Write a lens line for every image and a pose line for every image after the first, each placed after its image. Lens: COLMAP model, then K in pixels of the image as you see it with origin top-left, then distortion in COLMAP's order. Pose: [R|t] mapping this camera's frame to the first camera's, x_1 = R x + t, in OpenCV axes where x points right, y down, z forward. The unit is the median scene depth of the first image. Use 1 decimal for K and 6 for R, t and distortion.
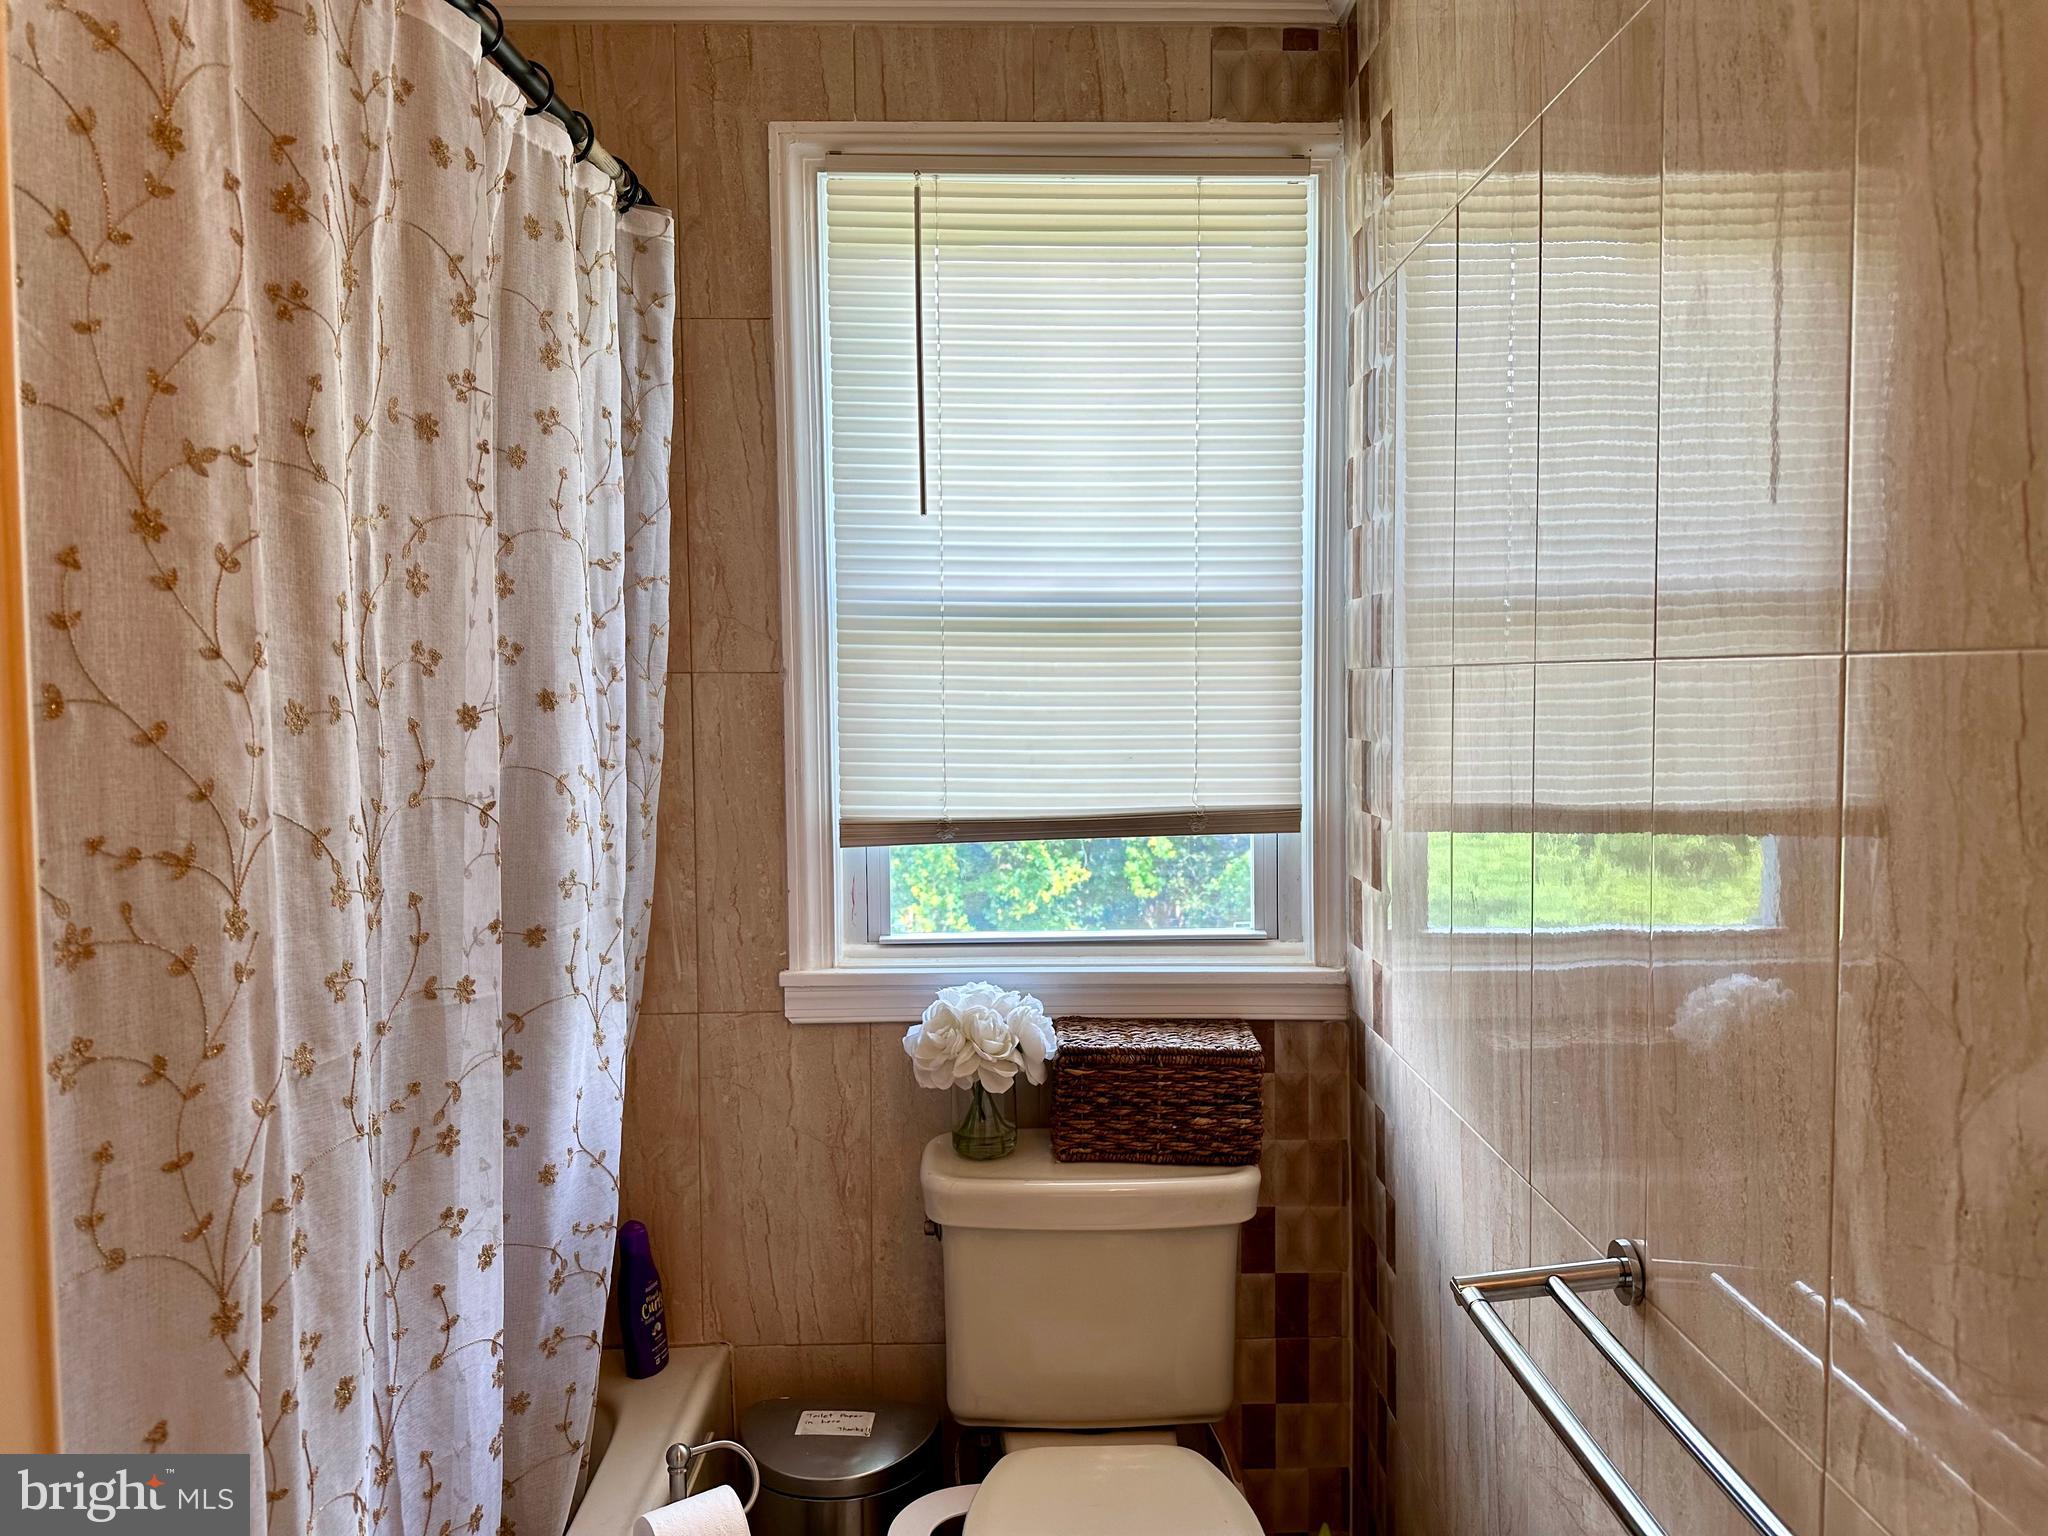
lens RADIAL K [[1434.3, 0, 1010.8], [0, 1434.3, 775.0], [0, 0, 1]] dist [0.076959, -0.095564]
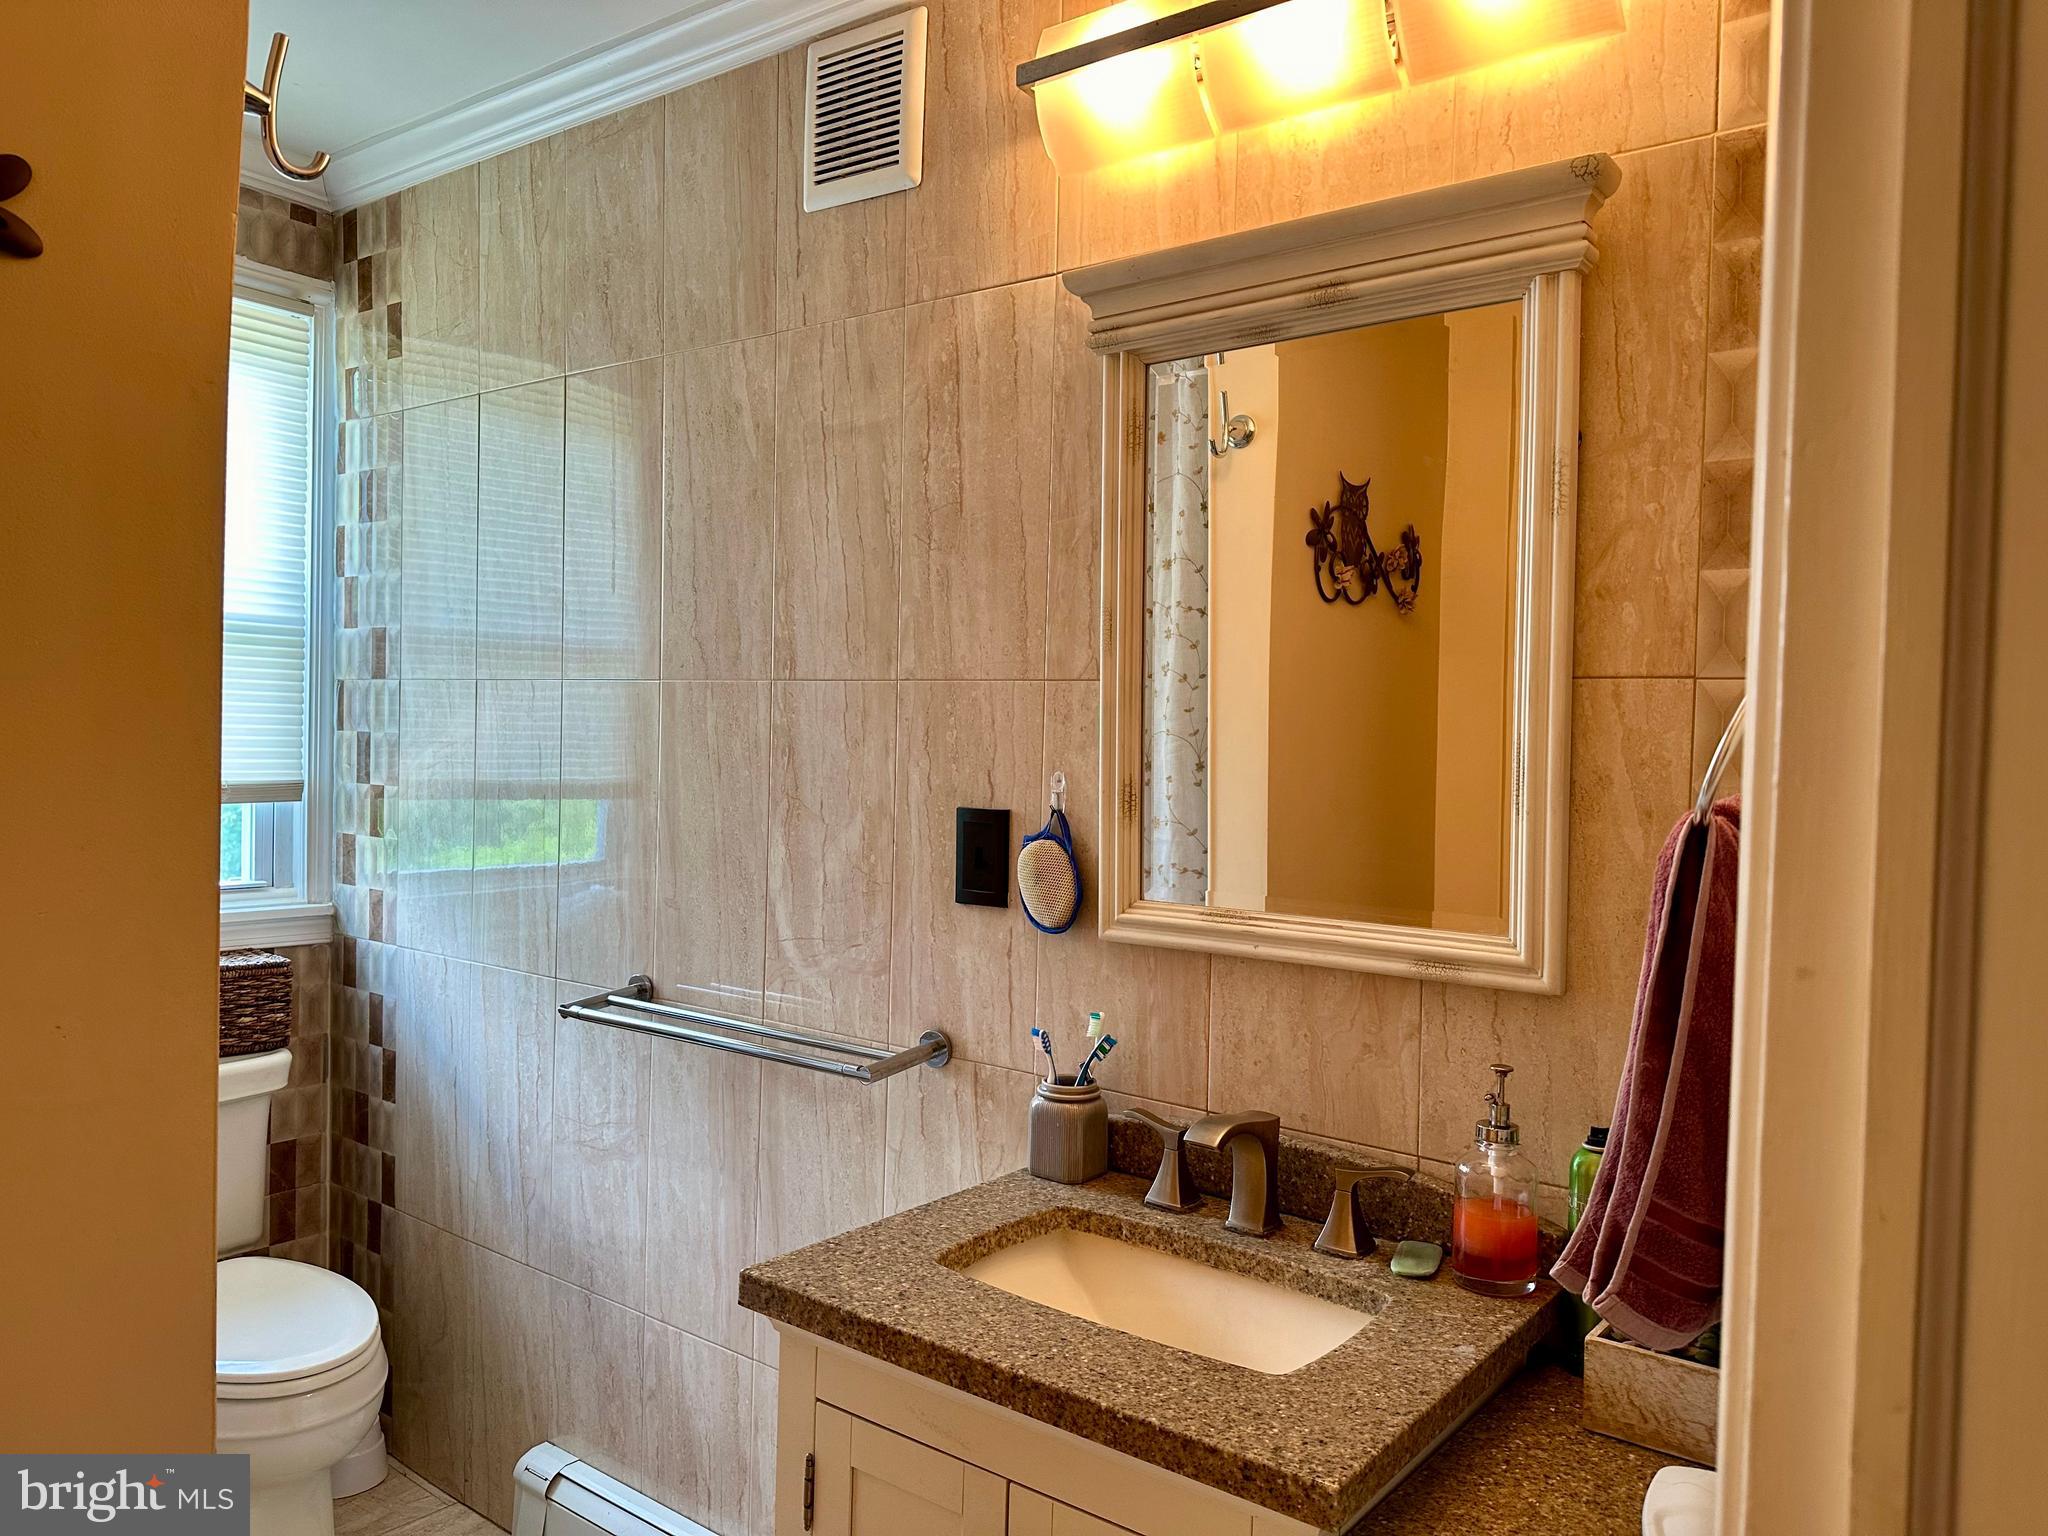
lens RADIAL K [[1434.3, 0, 1031.2], [0, 1434.3, 782.5], [0, 0, 1]] dist [0.076959, -0.095564]
pose [[0.604080, 0.009660, 0.796865, -0.487734], [0.014459, 0.999629, -0.023079, 0.067491], [-0.796793, 0.025463, 0.603716, -0.363101]]
